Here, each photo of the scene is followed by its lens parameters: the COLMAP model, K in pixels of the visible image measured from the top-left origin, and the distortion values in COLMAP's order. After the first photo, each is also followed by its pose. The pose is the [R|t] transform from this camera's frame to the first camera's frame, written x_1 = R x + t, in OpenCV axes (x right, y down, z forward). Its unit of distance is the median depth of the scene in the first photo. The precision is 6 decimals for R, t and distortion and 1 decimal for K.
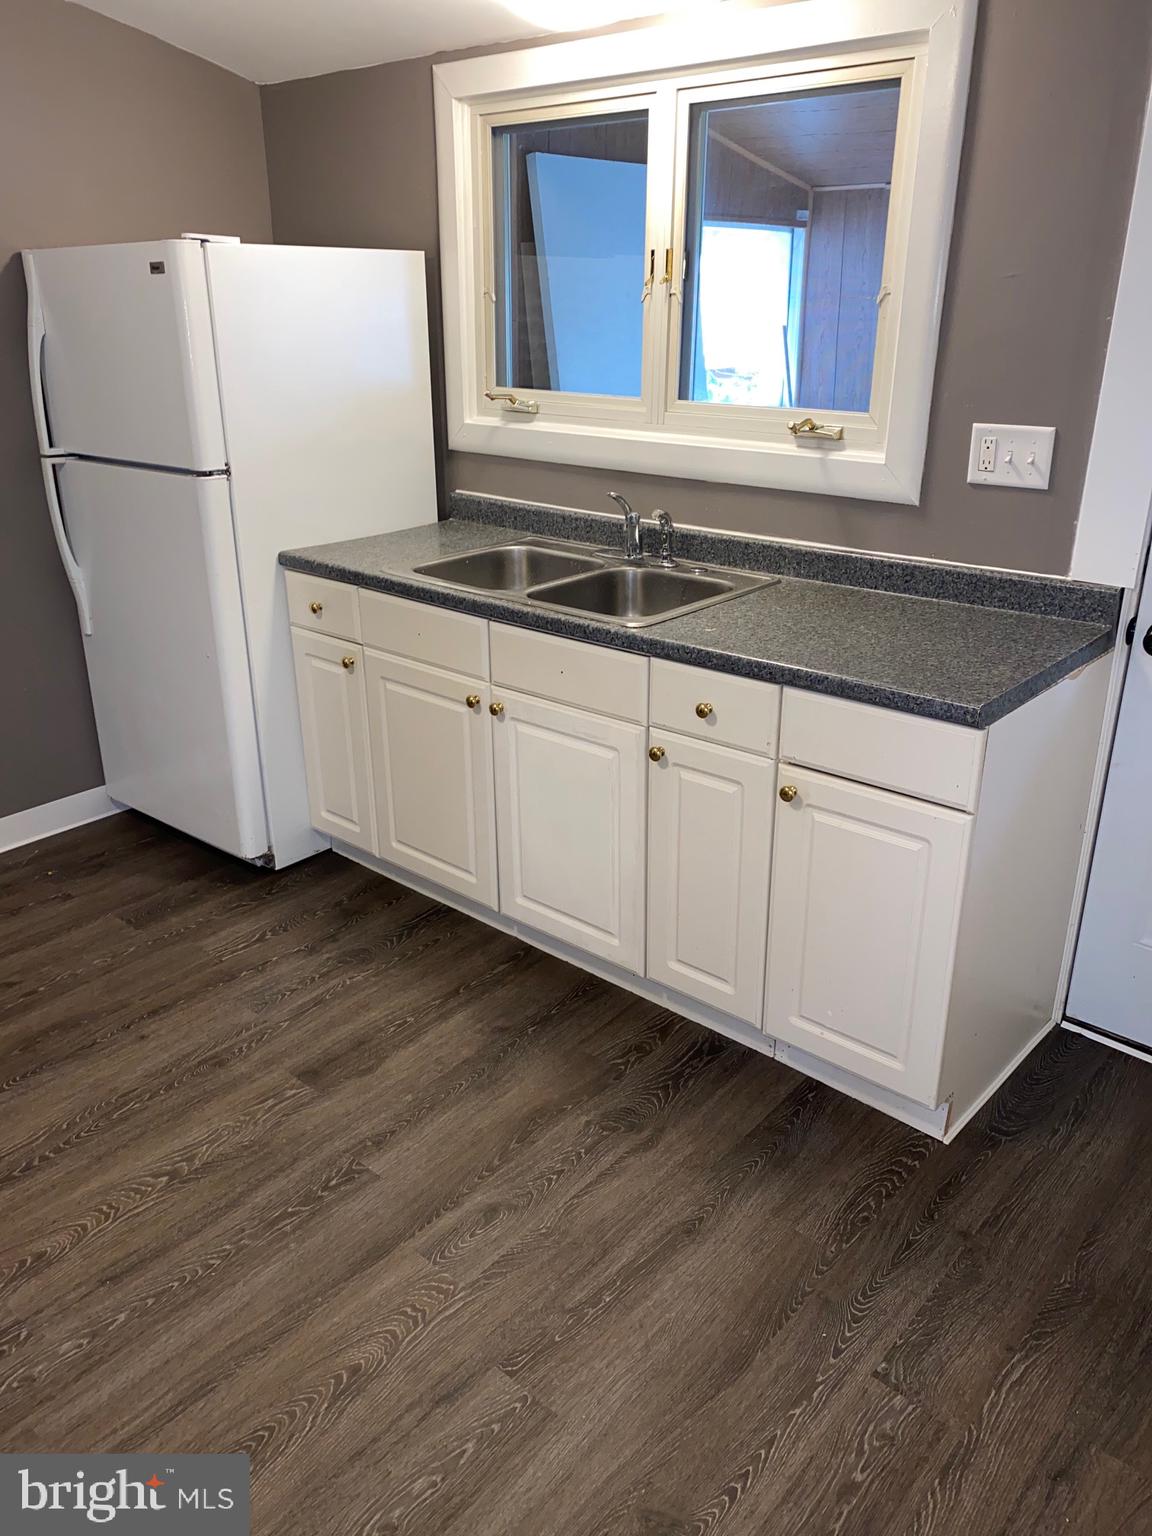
lens RADIAL K [[1171.4, 0, 570.4], [0, 1171.4, 761.9], [0, 0, 1]] dist [0.035253, -0.034217]
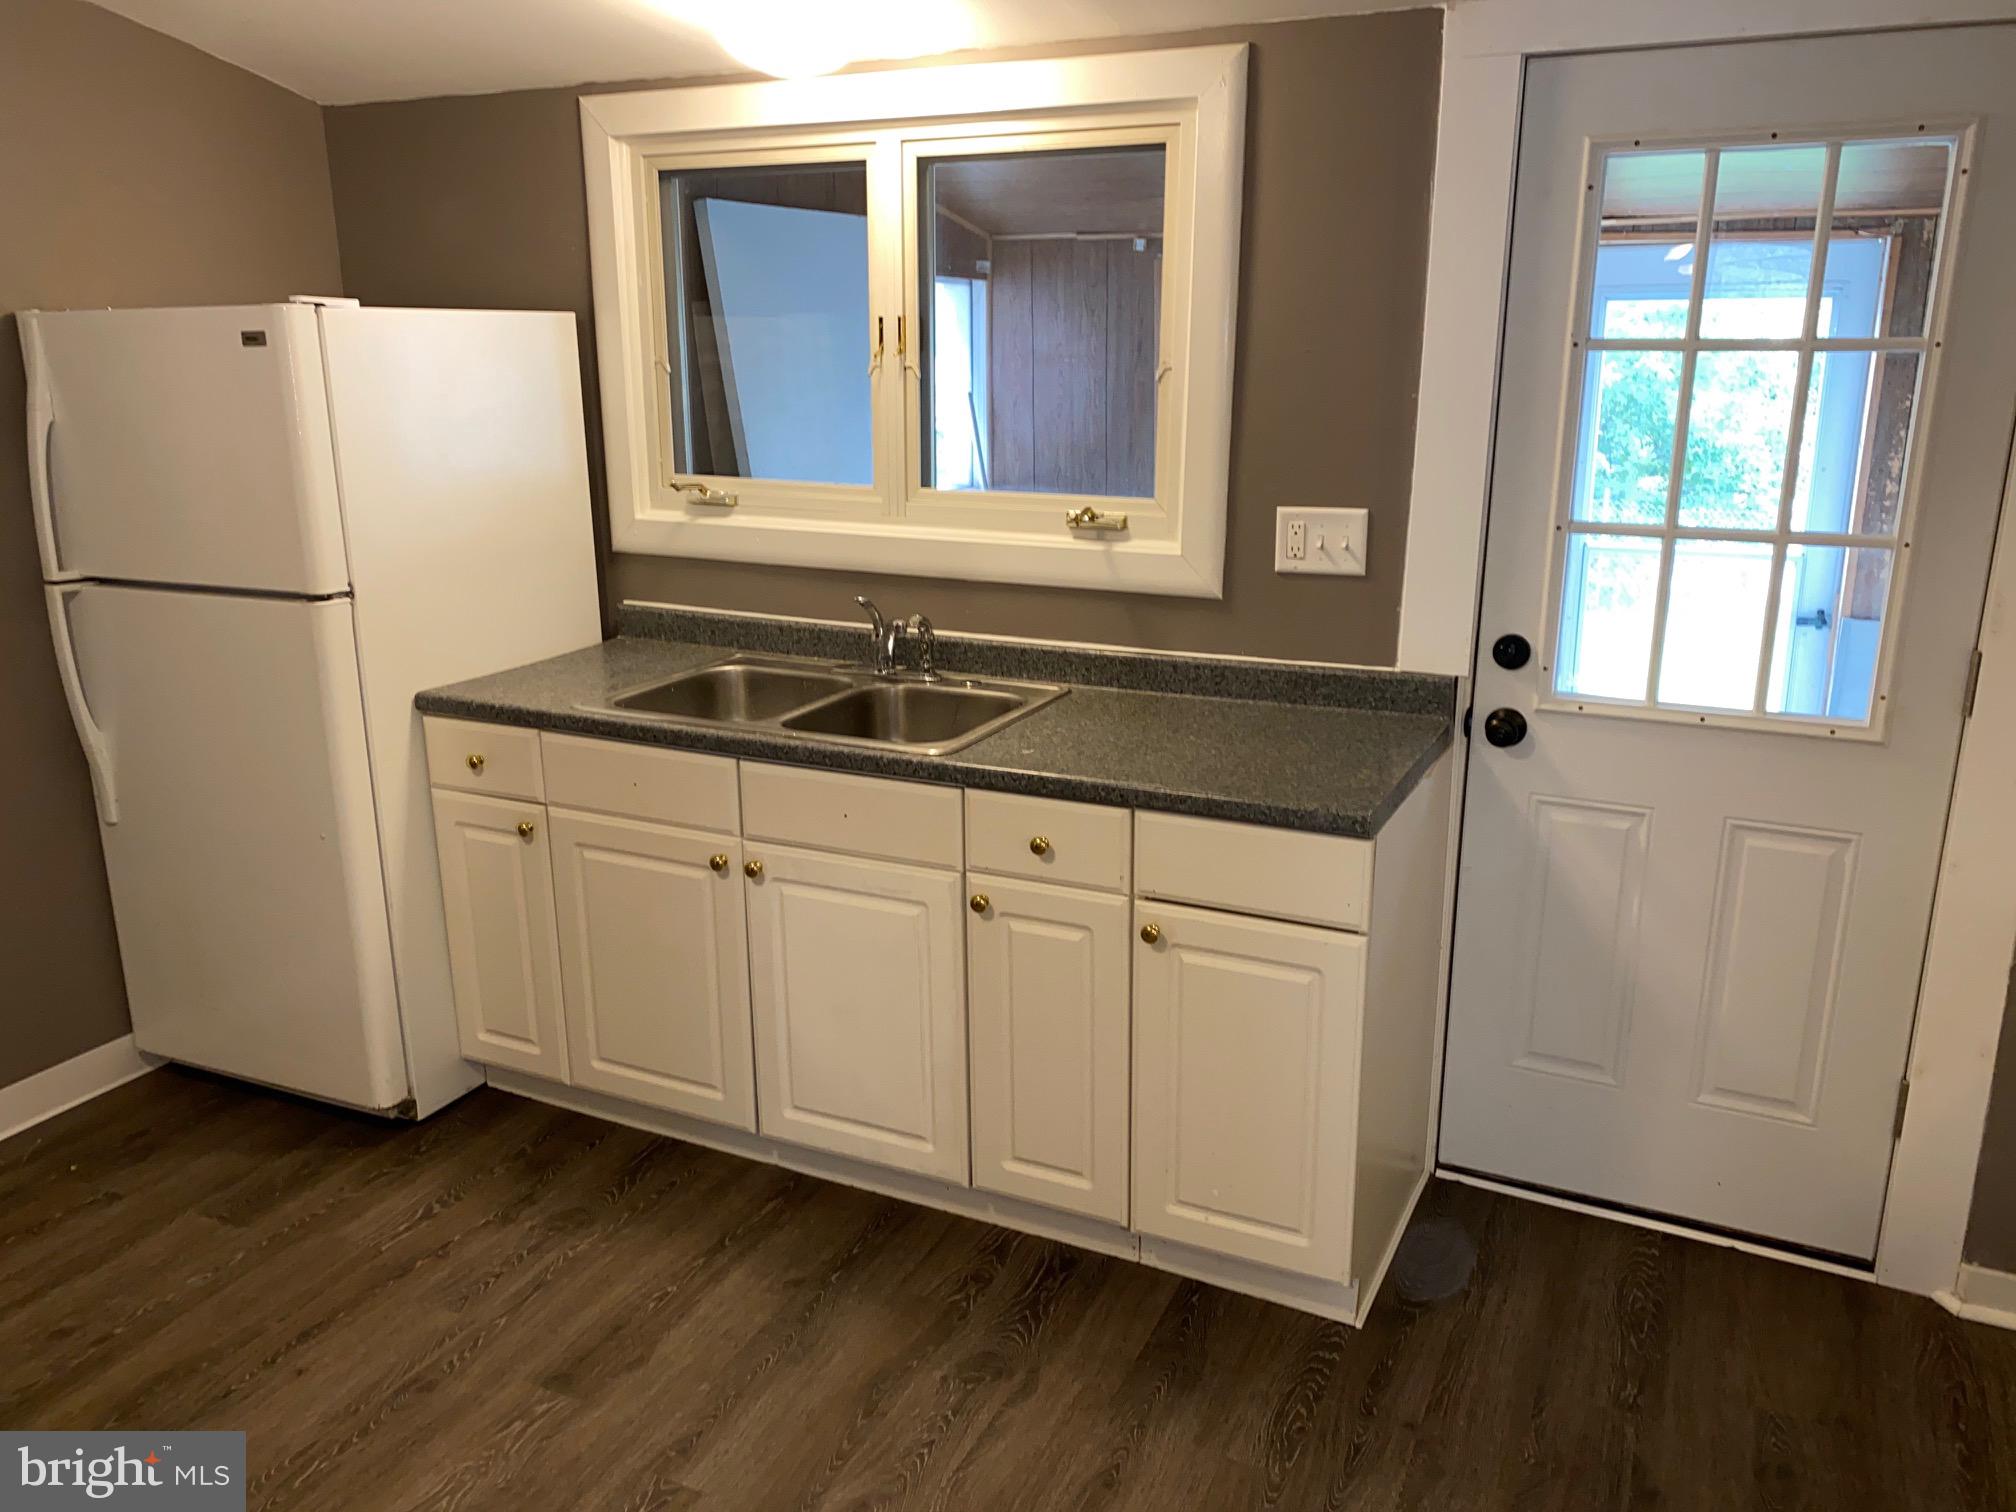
lens RADIAL K [[1537.4, 0, 1019.7], [0, 1537.4, 749.9], [0, 0, 1]] dist [0.035253, -0.034217]
pose [[0.964230, -0.069847, 0.255698, -0.149699], [0.099161, 0.989664, -0.103597, 0.000449], [-0.245819, 0.125247, 0.961190, -0.060169]]
